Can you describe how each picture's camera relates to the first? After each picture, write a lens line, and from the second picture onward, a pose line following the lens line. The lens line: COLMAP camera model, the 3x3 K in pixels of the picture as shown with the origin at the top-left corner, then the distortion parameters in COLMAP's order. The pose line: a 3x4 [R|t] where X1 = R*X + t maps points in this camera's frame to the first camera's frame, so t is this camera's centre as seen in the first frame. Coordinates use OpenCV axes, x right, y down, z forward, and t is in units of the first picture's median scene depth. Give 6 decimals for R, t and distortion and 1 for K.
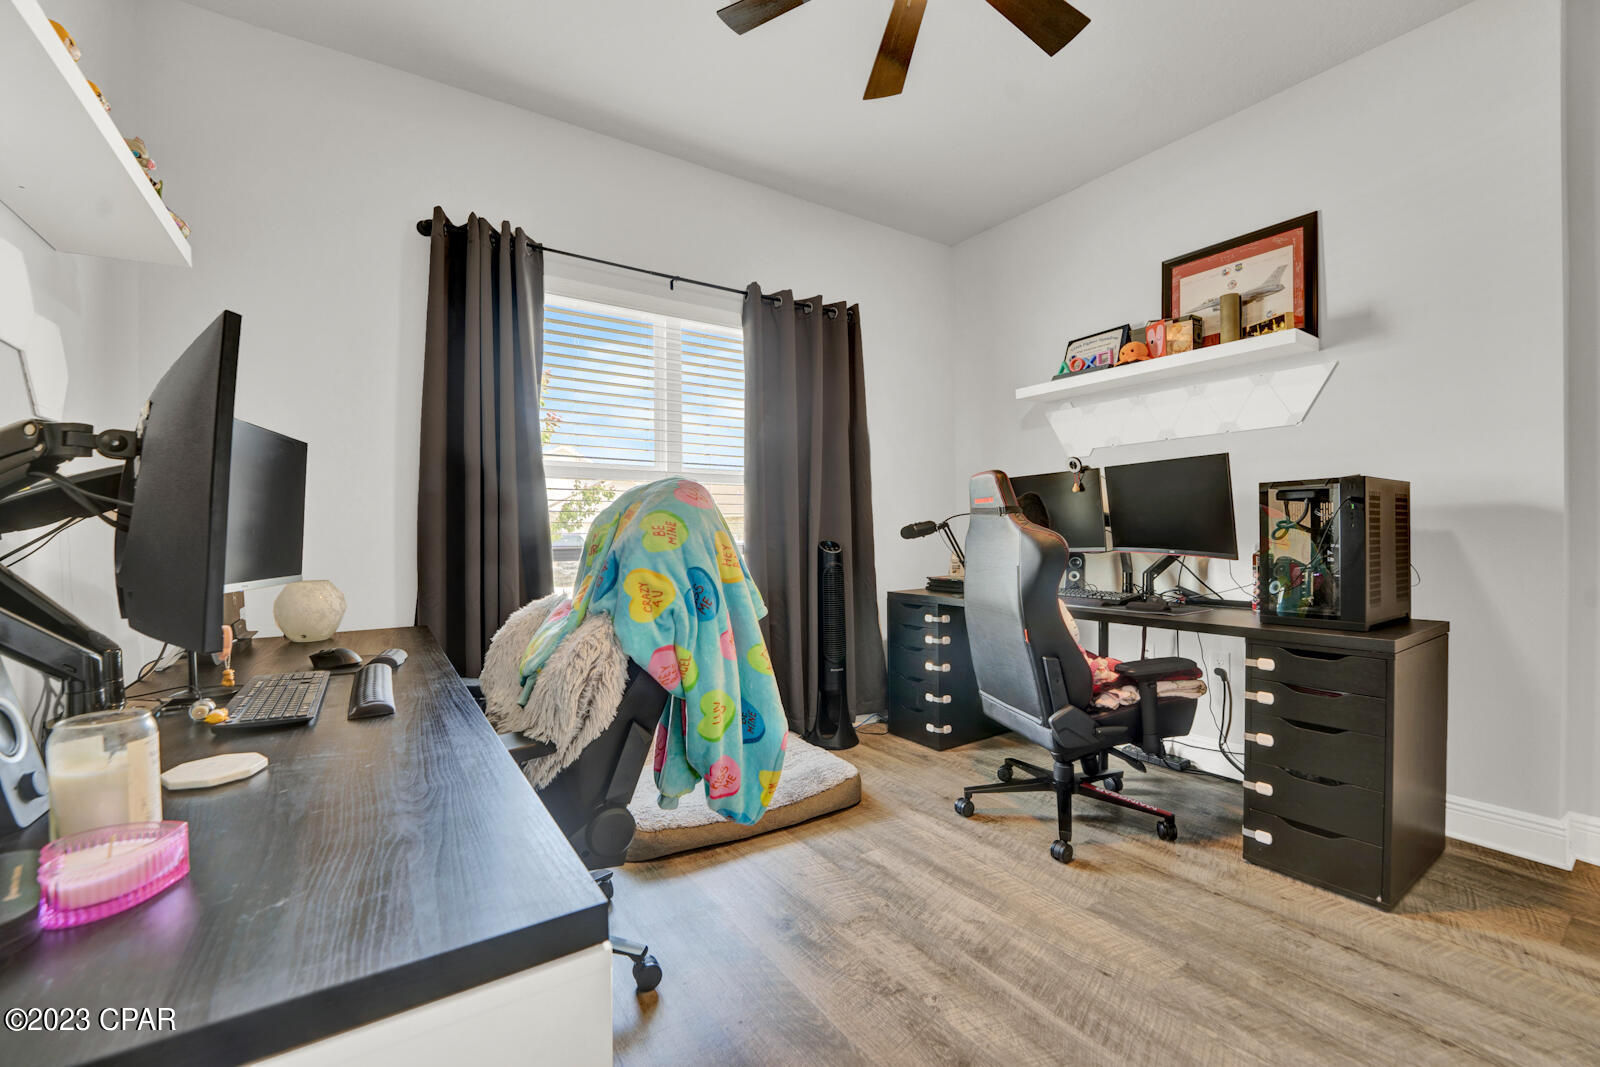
lens RADIAL K [[651.4, 0, 797.1], [0, 651.4, 530.2], [0, 0, 1]] dist [-0.029288, 0.003983]
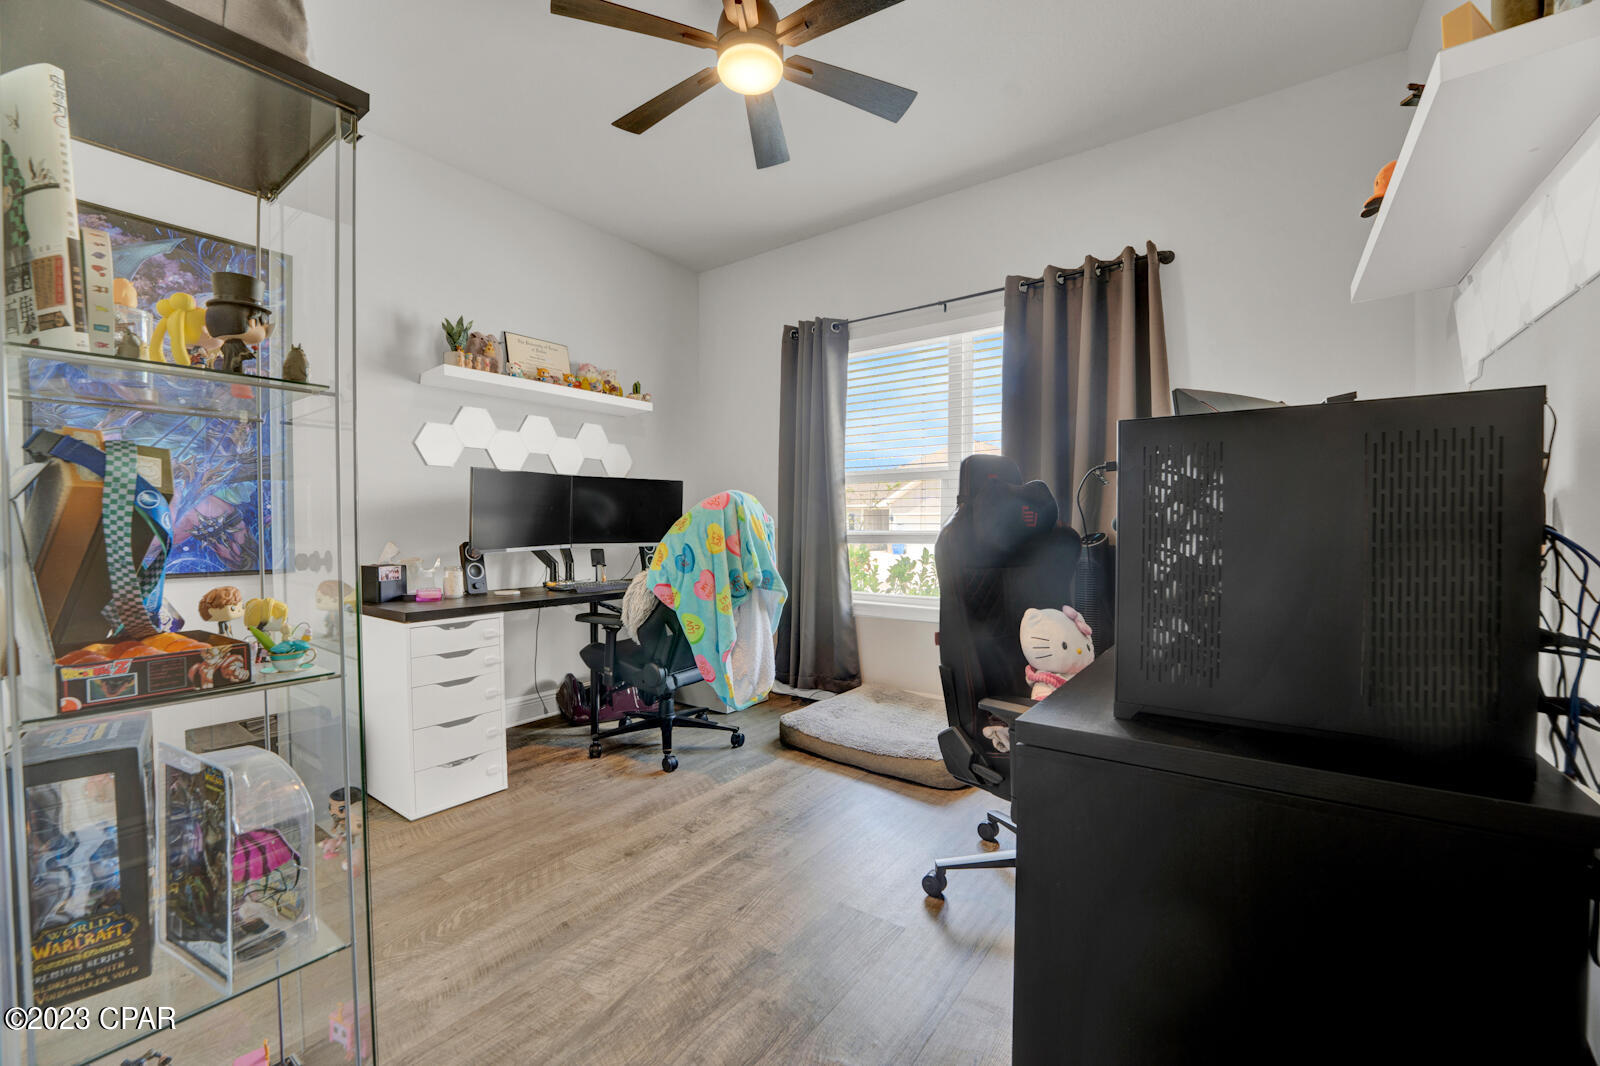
lens RADIAL K [[651.4, 0, 790.6], [0, 651.4, 536.0], [0, 0, 1]] dist [-0.029288, 0.003983]
pose [[0.335724, 0.015338, -0.941836, 1.117888], [-0.000982, 0.999873, 0.015933, 0.010104], [0.941960, -0.004424, 0.335696, 0.495084]]
